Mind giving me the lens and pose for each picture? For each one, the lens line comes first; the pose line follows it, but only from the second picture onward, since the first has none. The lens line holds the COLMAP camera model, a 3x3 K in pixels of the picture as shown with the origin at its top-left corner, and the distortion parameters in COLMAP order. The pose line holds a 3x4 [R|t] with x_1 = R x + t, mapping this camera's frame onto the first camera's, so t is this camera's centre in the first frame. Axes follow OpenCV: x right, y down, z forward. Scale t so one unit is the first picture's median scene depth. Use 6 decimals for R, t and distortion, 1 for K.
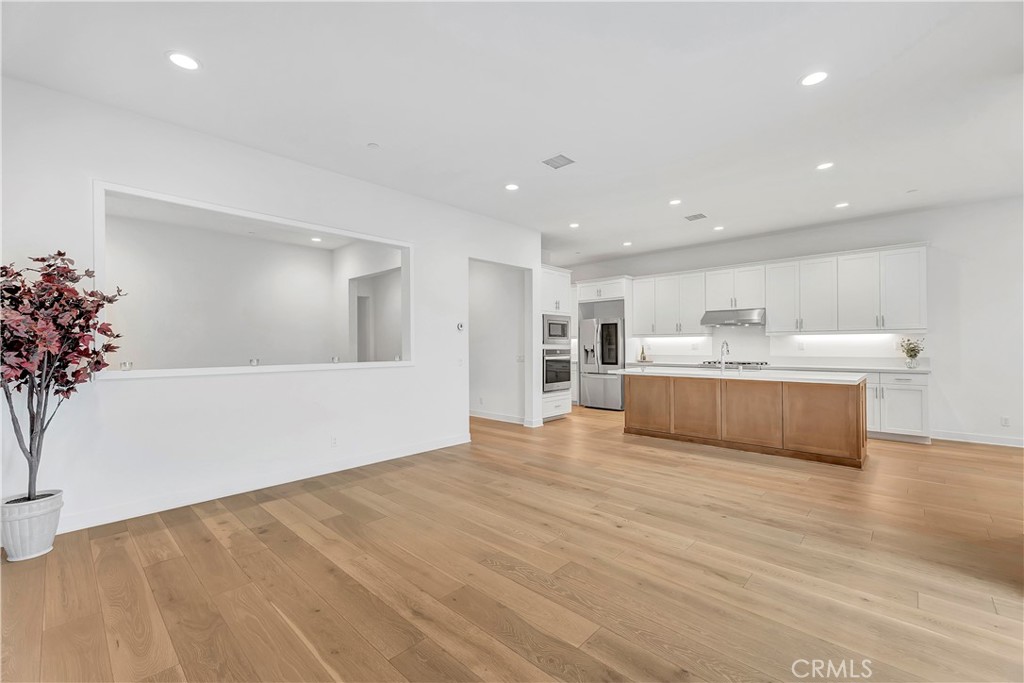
lens RADIAL K [[435.9, 0, 495.9], [0, 435.9, 341.5], [0, 0, 1]] dist [-0.004591, 0.001178]
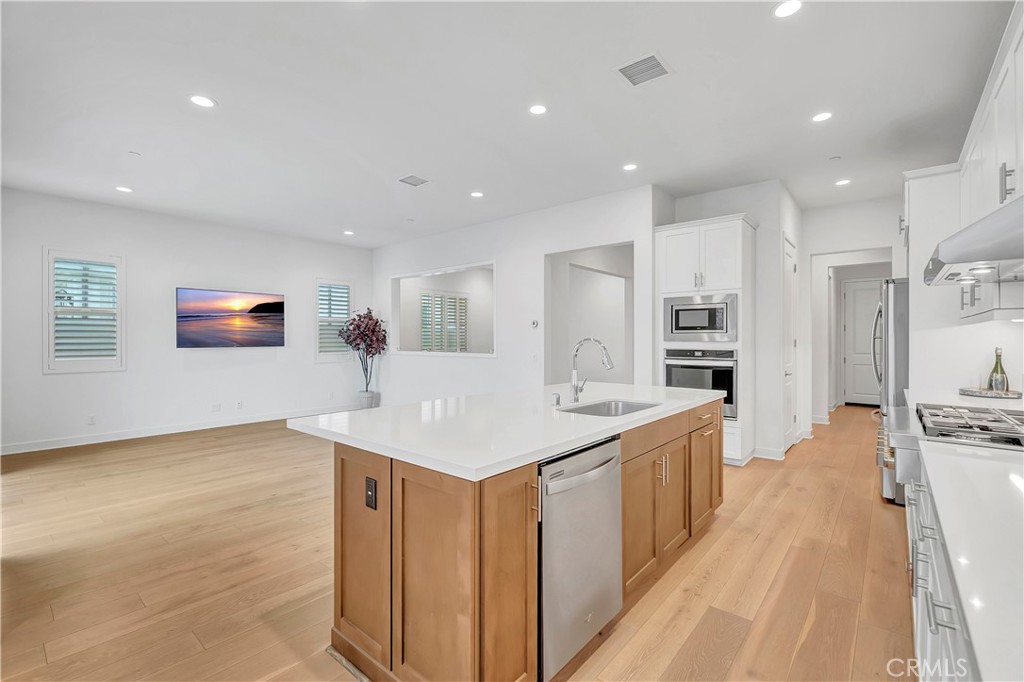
lens RADIAL K [[435.9, 0, 507.0], [0, 435.9, 338.7], [0, 0, 1]] dist [-0.004591, 0.001178]
pose [[0.073436, 0.006242, -0.997280, 0.983263], [0.010489, 0.999920, 0.007031, -0.007035], [0.997245, -0.010977, 0.073365, 0.879781]]
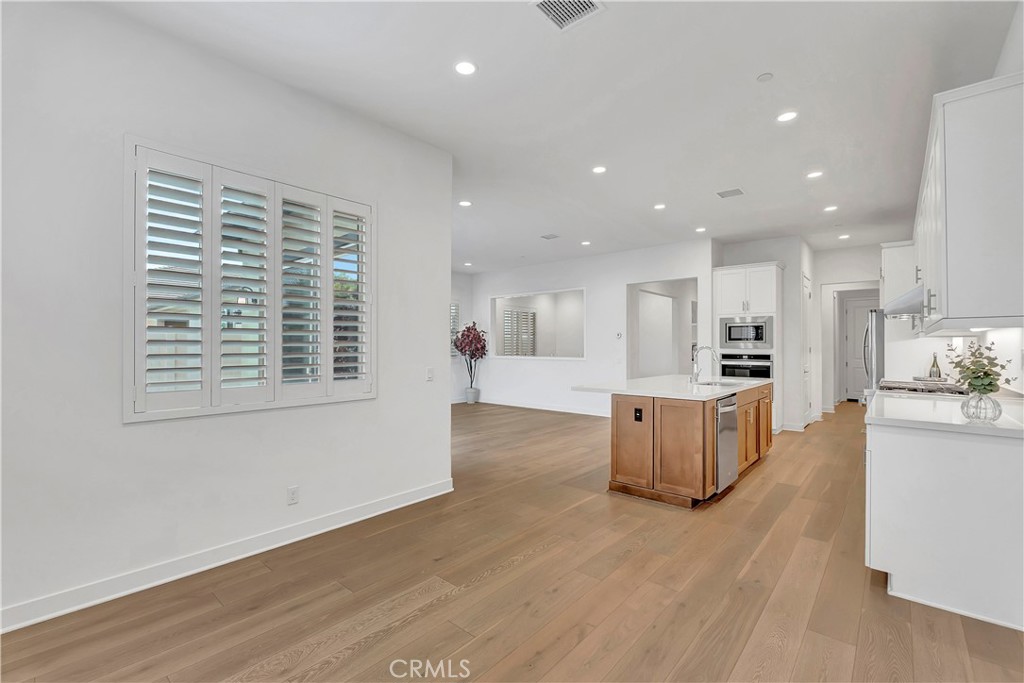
lens RADIAL K [[435.9, 0, 517.6], [0, 435.9, 342.7], [0, 0, 1]] dist [-0.004591, 0.001178]
pose [[0.084142, -0.000605, -0.996454, 1.345111], [0.008675, 0.999962, 0.000125, -0.014196], [0.996416, -0.008655, 0.084144, 0.560312]]
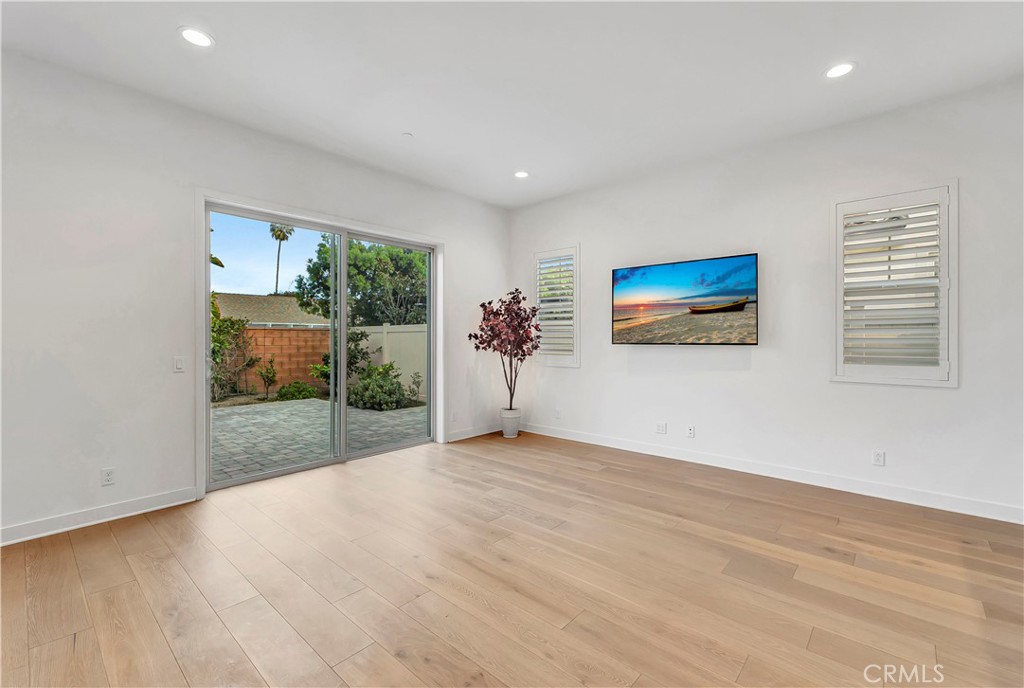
lens RADIAL K [[448.7, 0, 520.6], [0, 448.7, 334.1], [0, 0, 1]] dist [0.002051, 0.000142]
pose [[-0.996793, 0.005675, -0.079818, 0.083222], [0.006716, 0.999896, -0.012784, 0.008267], [0.079737, -0.013280, -0.996727, 1.032122]]
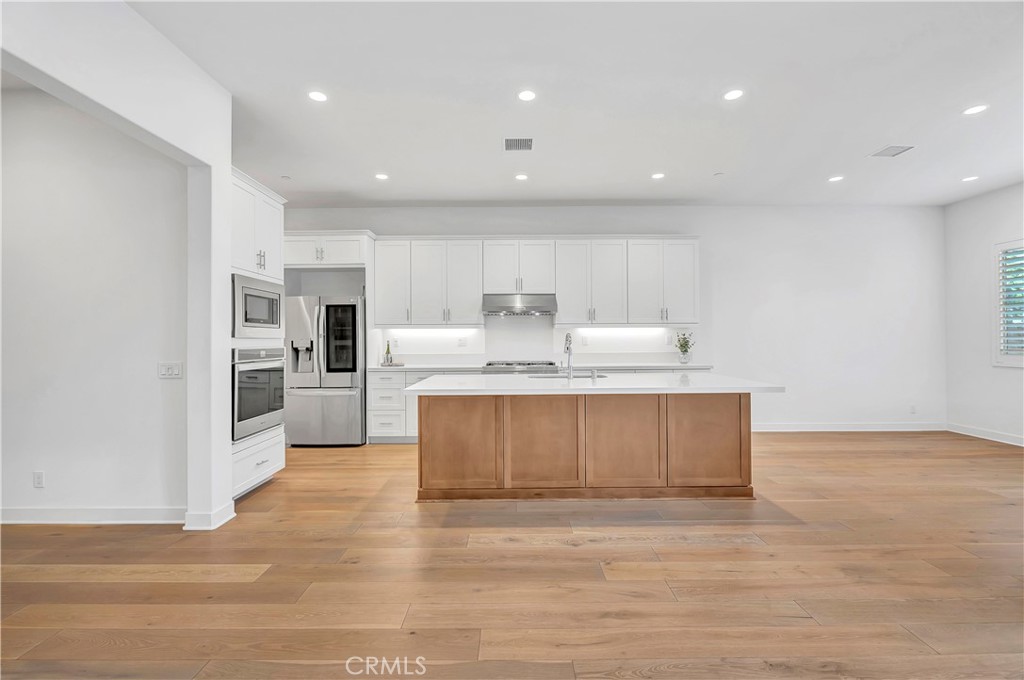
lens RADIAL K [[435.9, 0, 502.9], [0, 435.9, 337.9], [0, 0, 1]] dist [-0.004591, 0.001178]
pose [[0.701108, 0.002655, 0.713050, -0.026228], [-0.004583, 0.999989, 0.000783, 0.005357], [-0.713041, -0.003817, 0.701112, 0.587157]]
